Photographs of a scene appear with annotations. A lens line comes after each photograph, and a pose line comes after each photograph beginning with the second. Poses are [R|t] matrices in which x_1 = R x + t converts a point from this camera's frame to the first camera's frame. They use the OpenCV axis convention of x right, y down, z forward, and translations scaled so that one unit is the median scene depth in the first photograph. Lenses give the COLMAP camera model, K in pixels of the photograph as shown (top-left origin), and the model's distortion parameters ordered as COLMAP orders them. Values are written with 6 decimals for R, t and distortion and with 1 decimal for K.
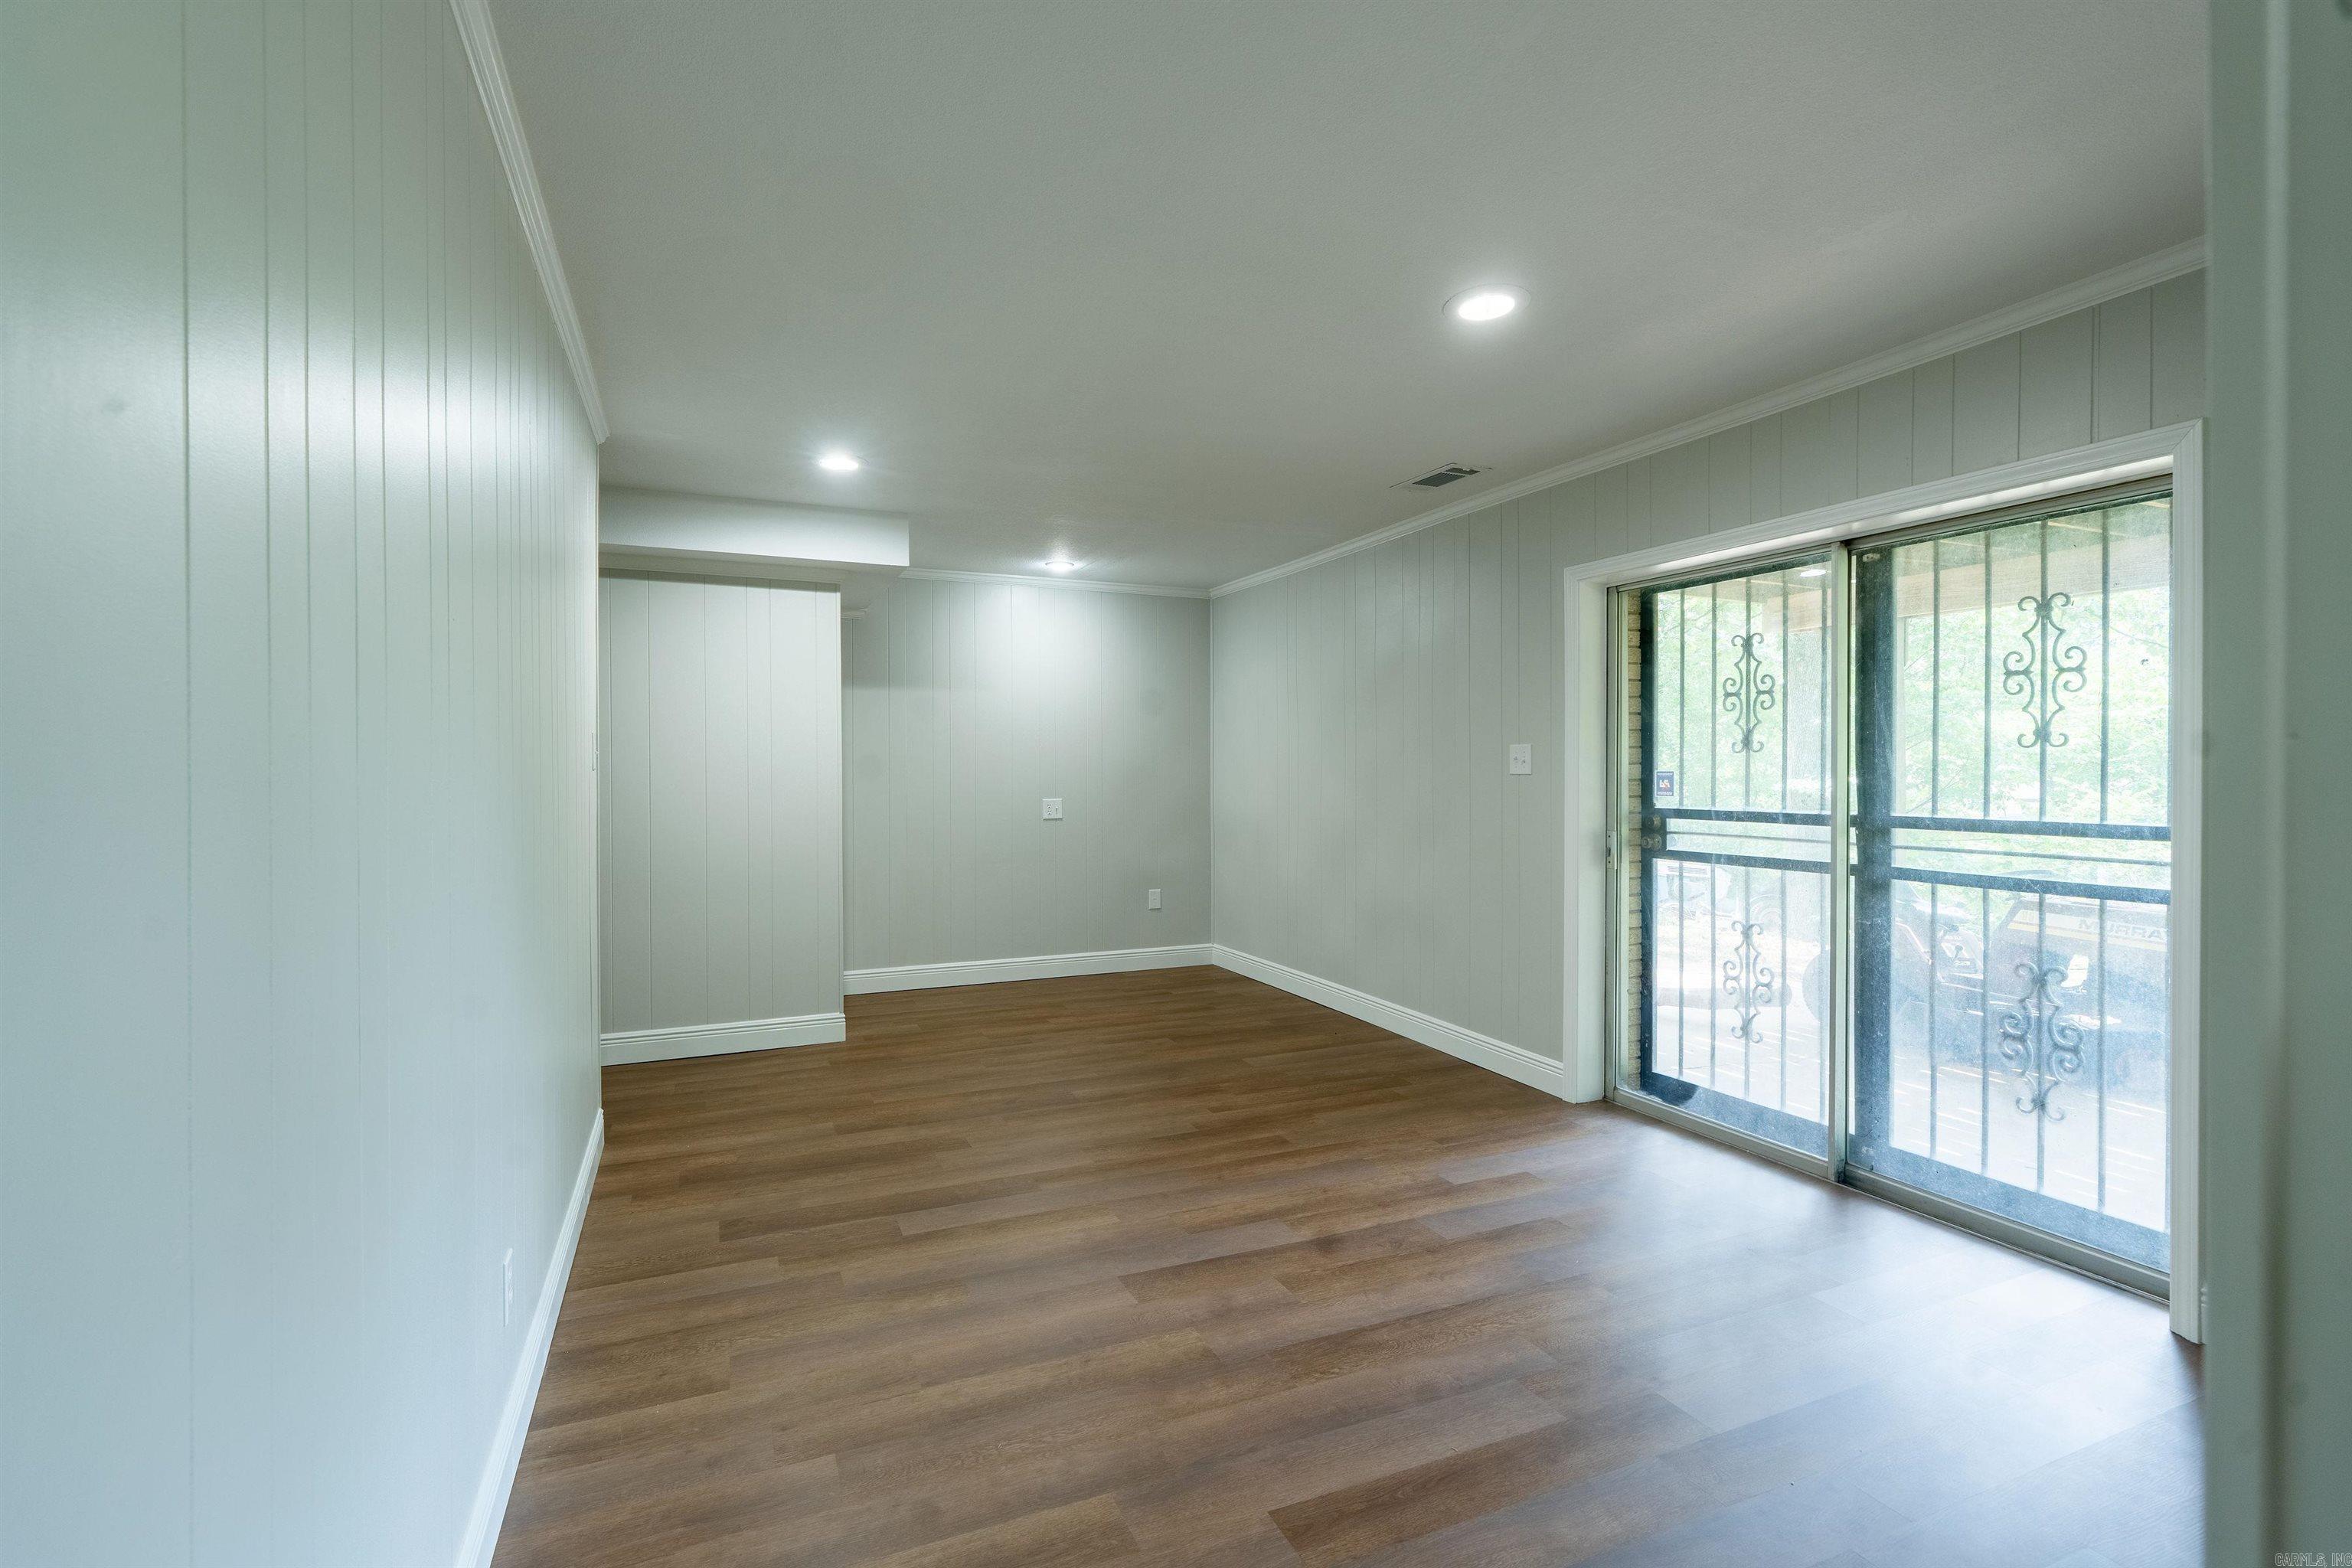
lens RADIAL K [[1068.5, 0, 1162.3], [0, 1068.5, 776.5], [0, 0, 1]] dist [-0.008269, 0.004594]
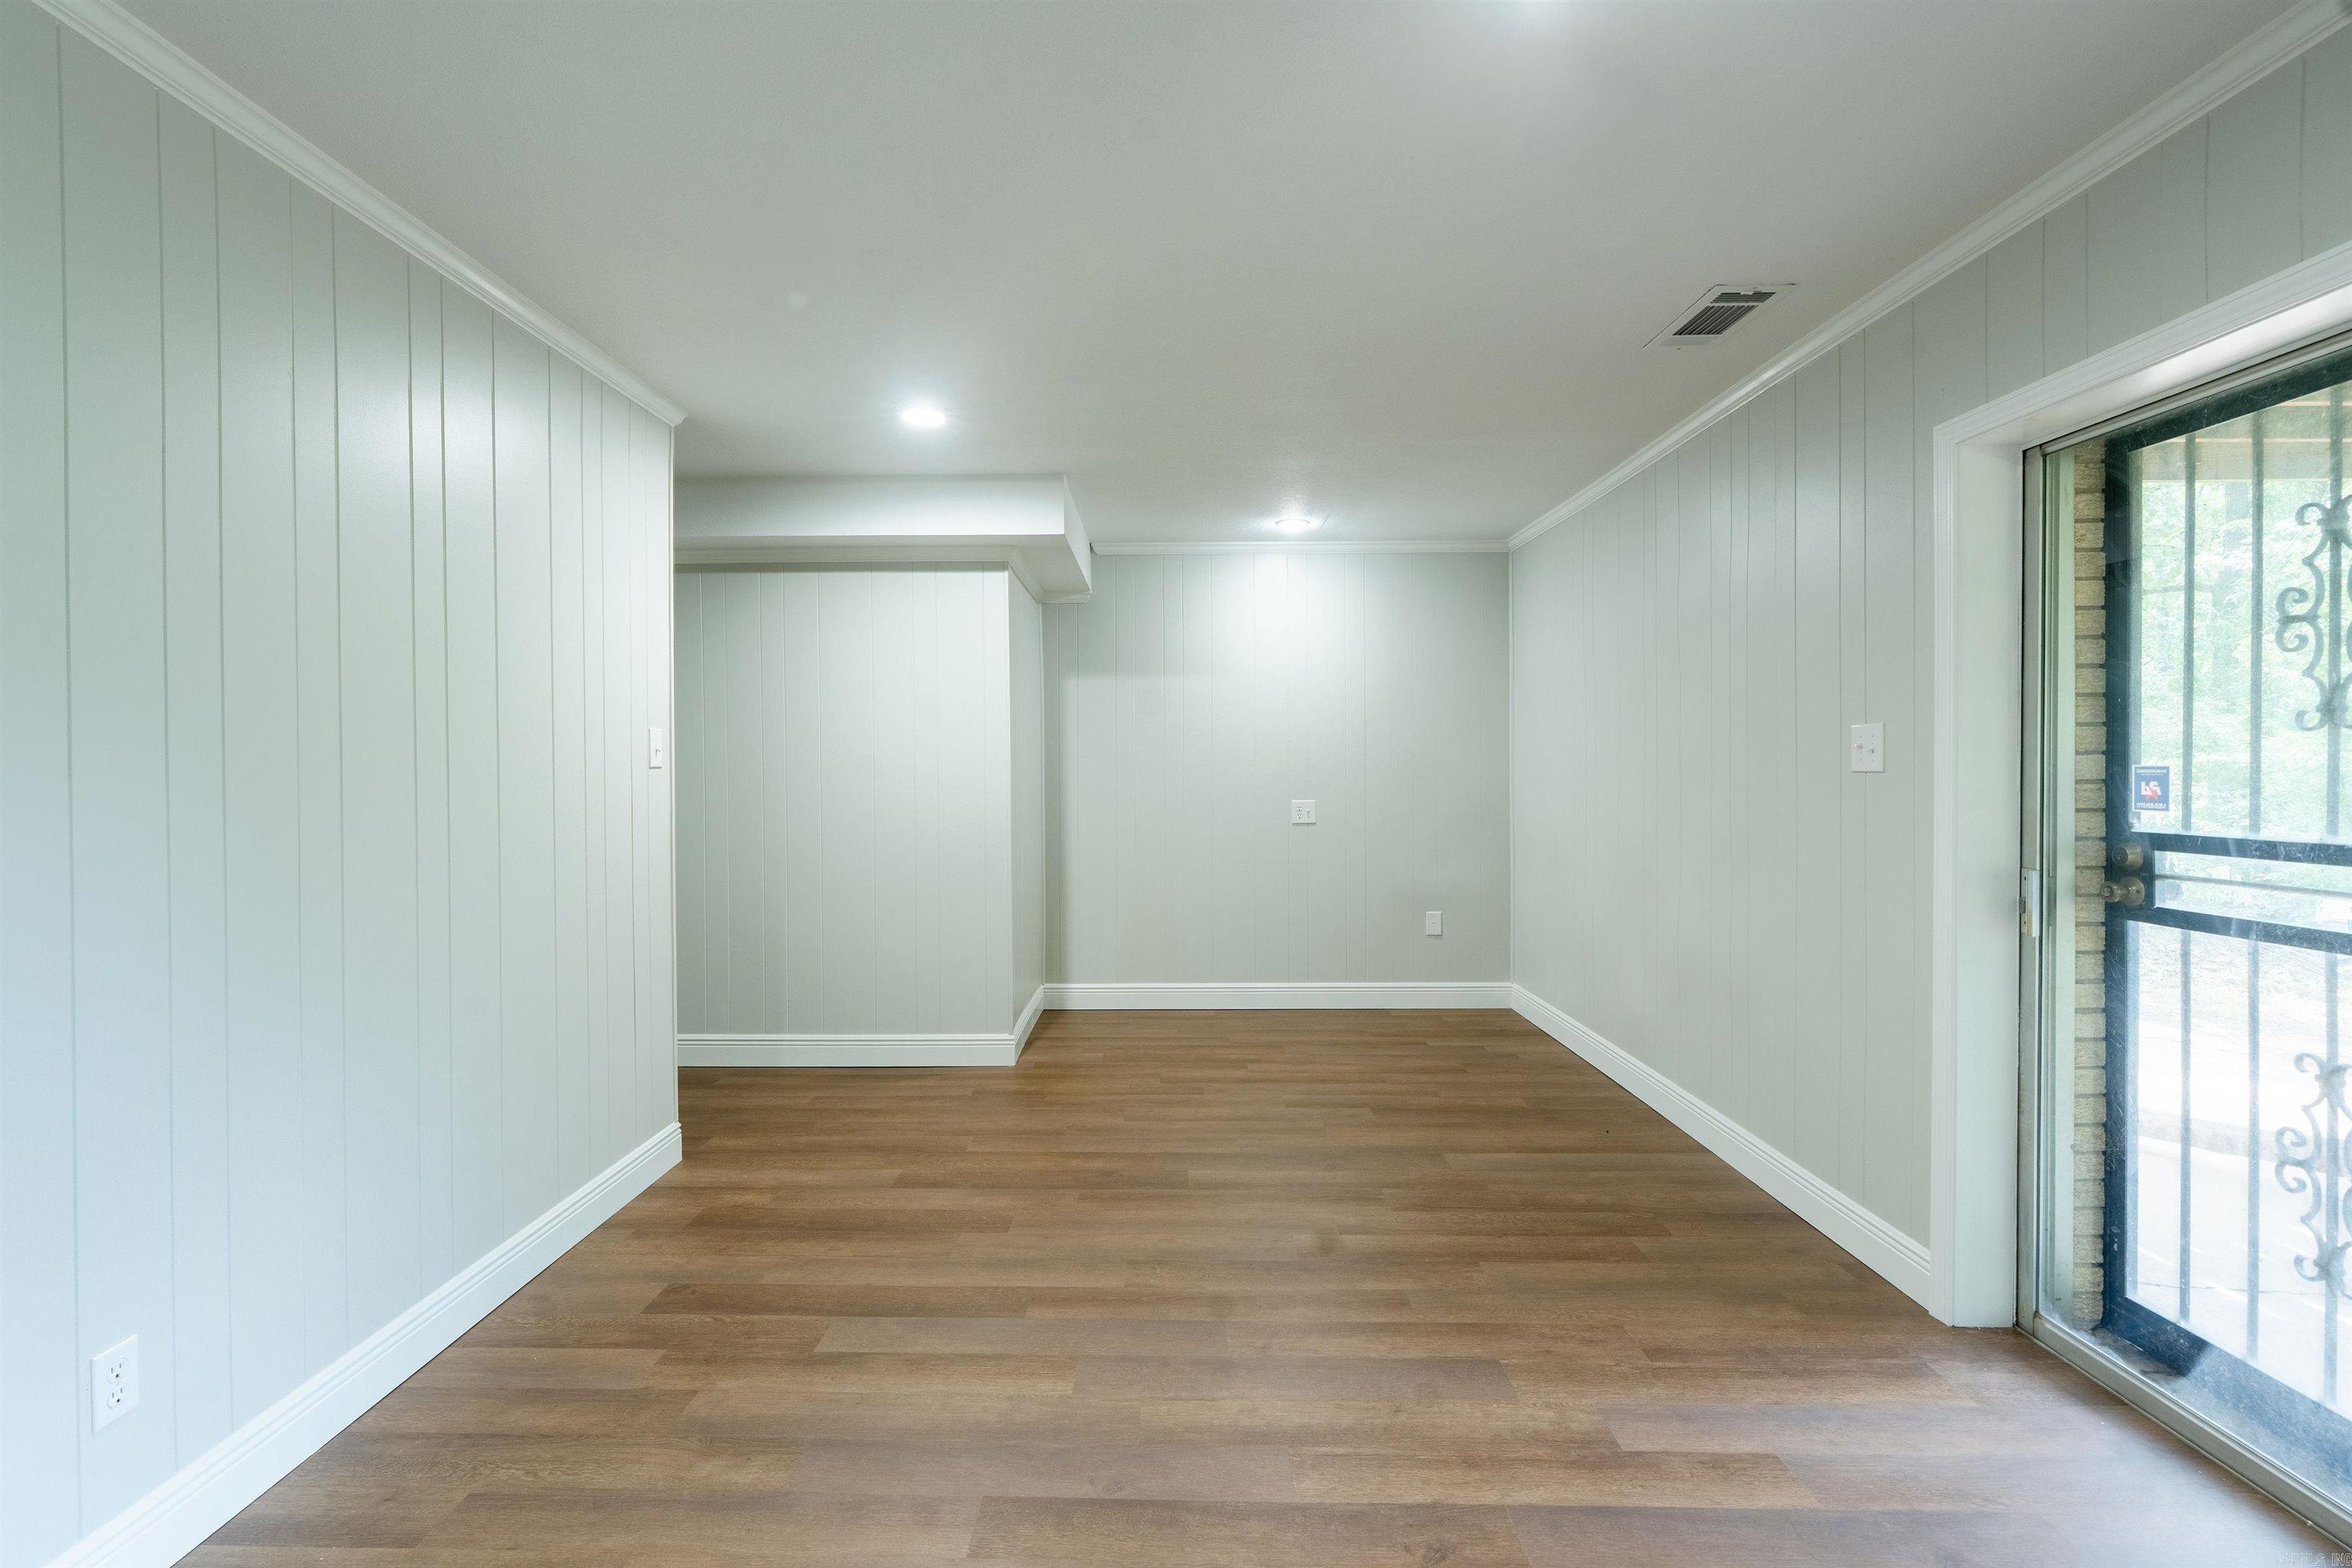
lens RADIAL K [[1068.5, 0, 1147.4], [0, 1068.5, 777.8], [0, 0, 1]] dist [-0.008269, 0.004594]
pose [[0.908399, 0.001881, -0.418100, 0.229746], [0.000345, 0.999986, 0.005248, -0.002048], [0.418104, -0.004912, 0.908386, 0.277391]]
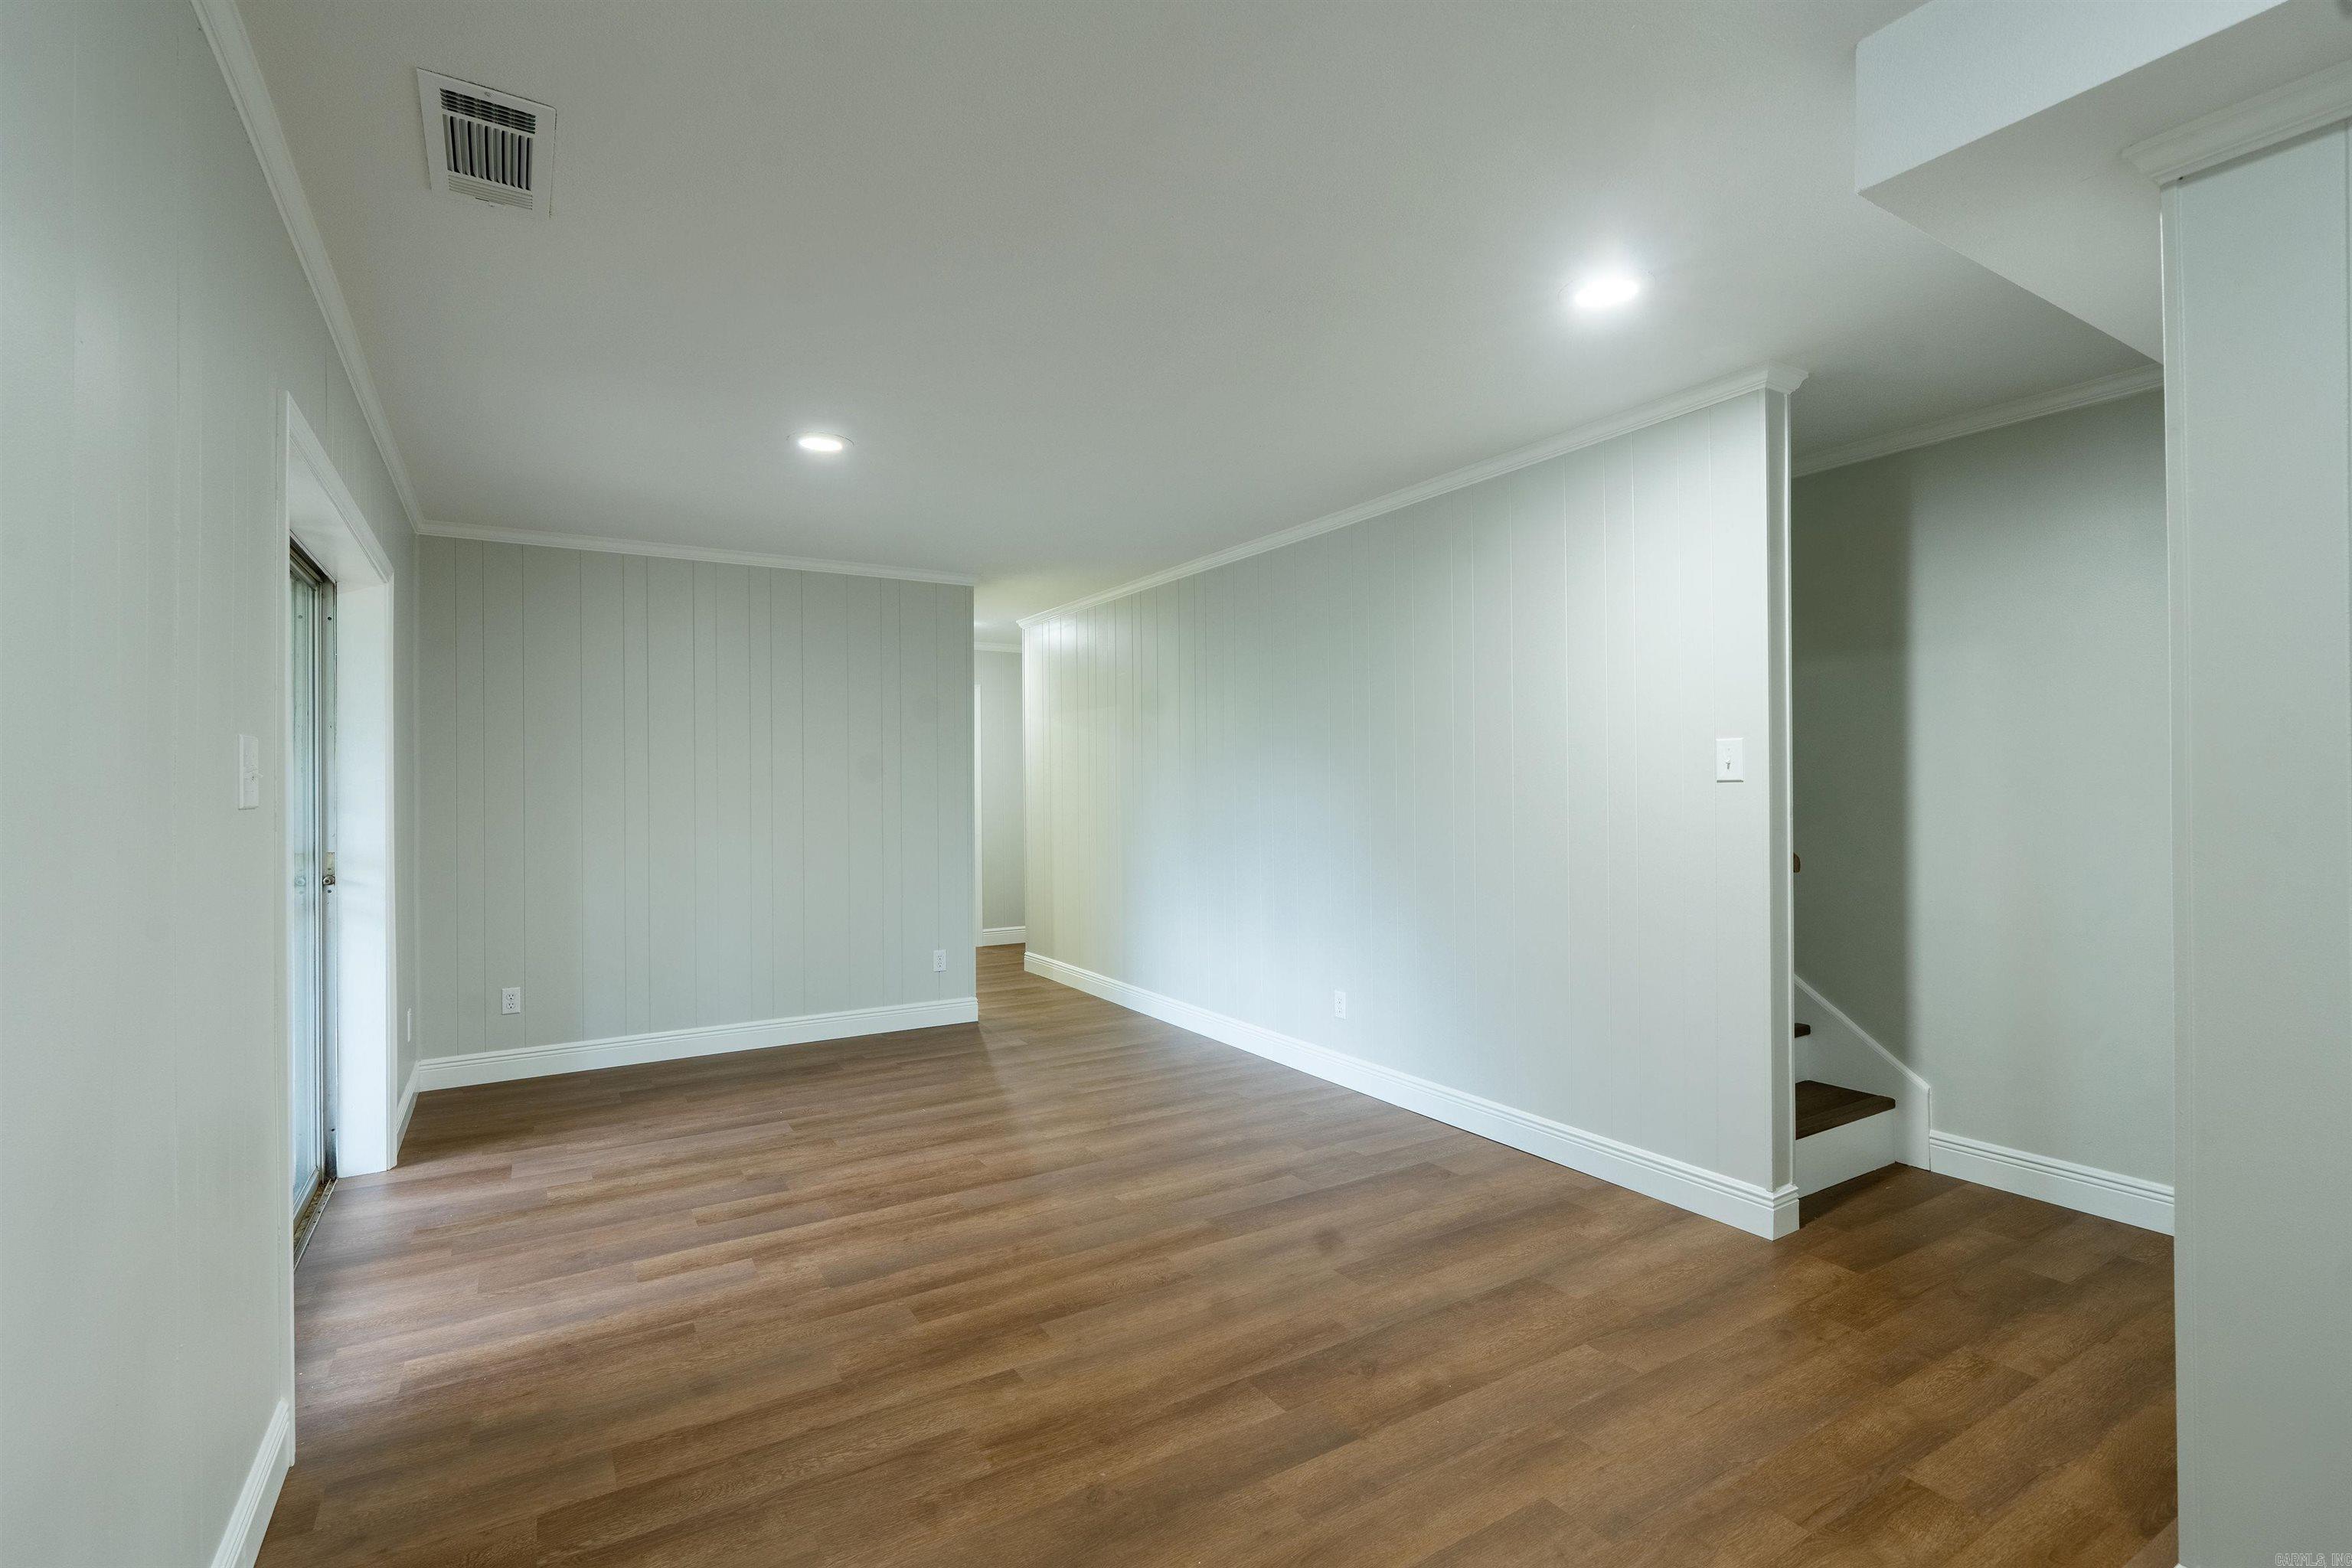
lens RADIAL K [[1068.5, 0, 1166.8], [0, 1068.5, 784.3], [0, 0, 1]] dist [-0.008269, 0.004594]
pose [[-0.990464, 0.007711, -0.137557, 0.041639], [0.007025, 0.999960, 0.005470, -0.011131], [0.137593, 0.004451, -0.990479, 1.571614]]
